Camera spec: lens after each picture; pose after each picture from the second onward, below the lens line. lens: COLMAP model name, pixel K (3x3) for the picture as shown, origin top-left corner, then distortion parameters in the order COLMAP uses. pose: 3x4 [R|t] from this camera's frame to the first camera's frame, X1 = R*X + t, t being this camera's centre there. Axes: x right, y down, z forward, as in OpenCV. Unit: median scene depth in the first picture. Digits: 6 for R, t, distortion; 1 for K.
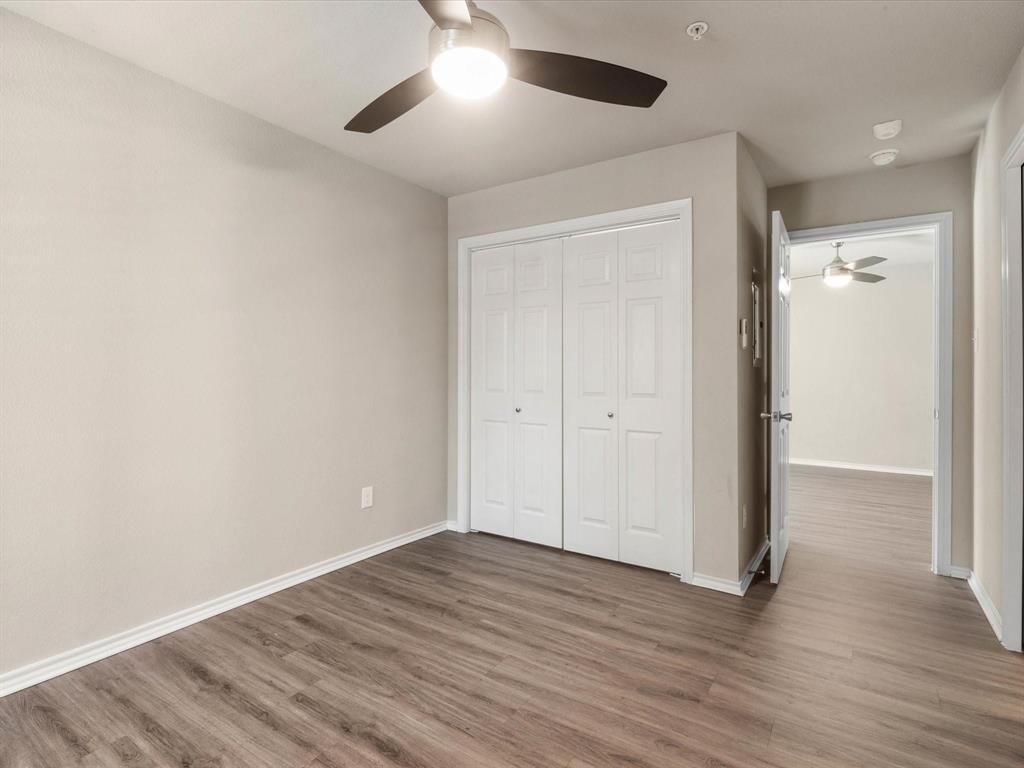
lens RADIAL K [[519.2, 0, 509.4], [0, 519.2, 379.4], [0, 0, 1]] dist [0.012014, -0.001492]
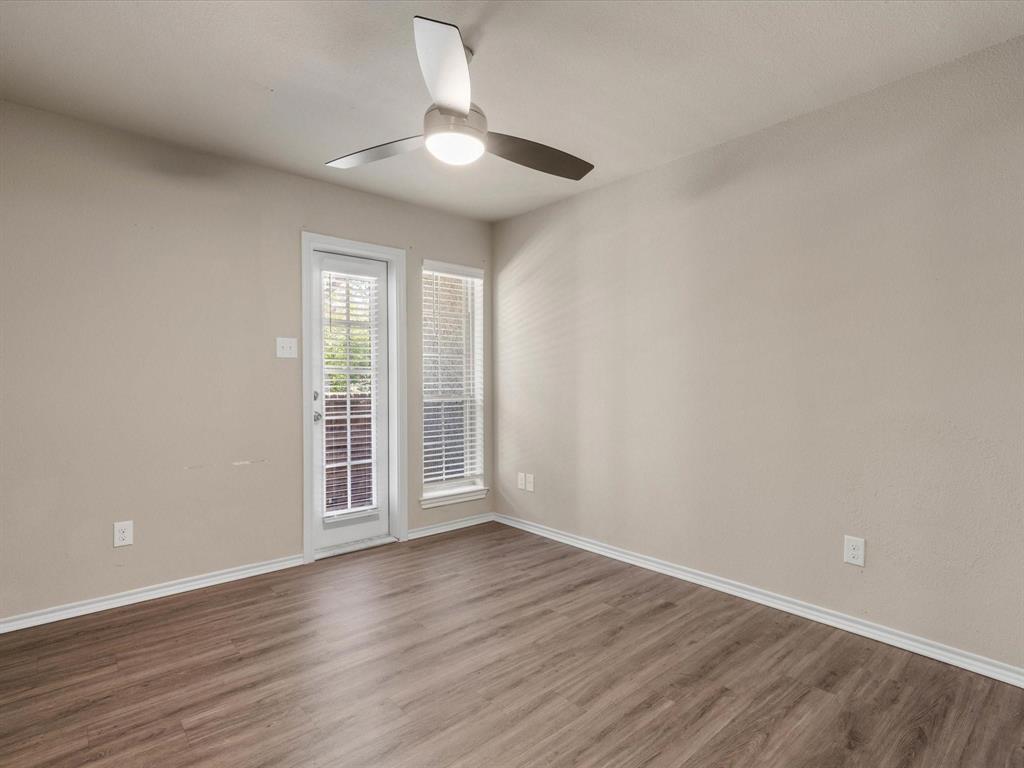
lens RADIAL K [[519.2, 0, 508.4], [0, 519.2, 382.9], [0, 0, 1]] dist [0.012014, -0.001492]
pose [[-0.243933, 0.001226, -0.969791, 0.748619], [-0.012462, 0.999913, 0.004398, -0.008034], [0.969712, 0.013159, -0.243896, 0.941412]]
